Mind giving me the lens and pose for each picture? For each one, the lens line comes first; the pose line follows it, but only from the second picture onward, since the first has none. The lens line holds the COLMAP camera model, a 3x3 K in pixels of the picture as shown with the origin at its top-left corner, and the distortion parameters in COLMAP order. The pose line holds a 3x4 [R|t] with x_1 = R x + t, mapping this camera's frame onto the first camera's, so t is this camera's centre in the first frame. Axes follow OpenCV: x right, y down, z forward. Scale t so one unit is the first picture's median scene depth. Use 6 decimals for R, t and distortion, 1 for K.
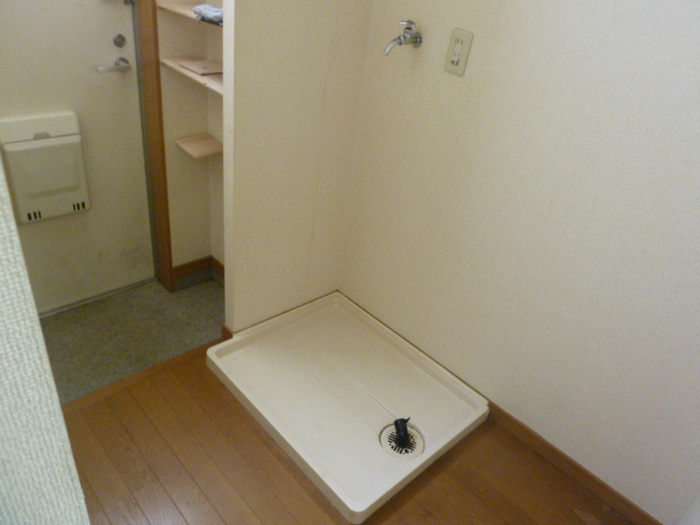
lens RADIAL K [[519.1, 0, 351.4], [0, 519.1, 261.2], [0, 0, 1]] dist [-0.034568, 0.001559]
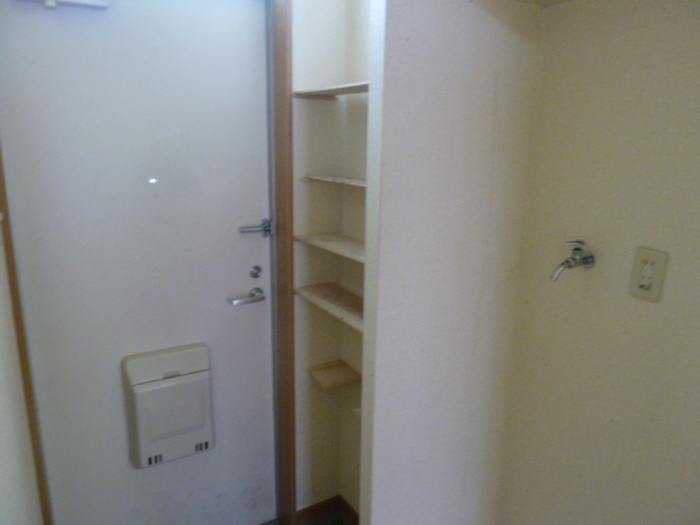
lens RADIAL K [[519.1, 0, 351.4], [0, 519.1, 261.2], [0, 0, 1]] dist [-0.034568, 0.001559]
pose [[0.975384, -0.058548, -0.212599, -0.068357], [-0.014208, 0.945419, -0.325547, -0.140725], [0.220055, 0.320554, 0.921315, 0.131434]]
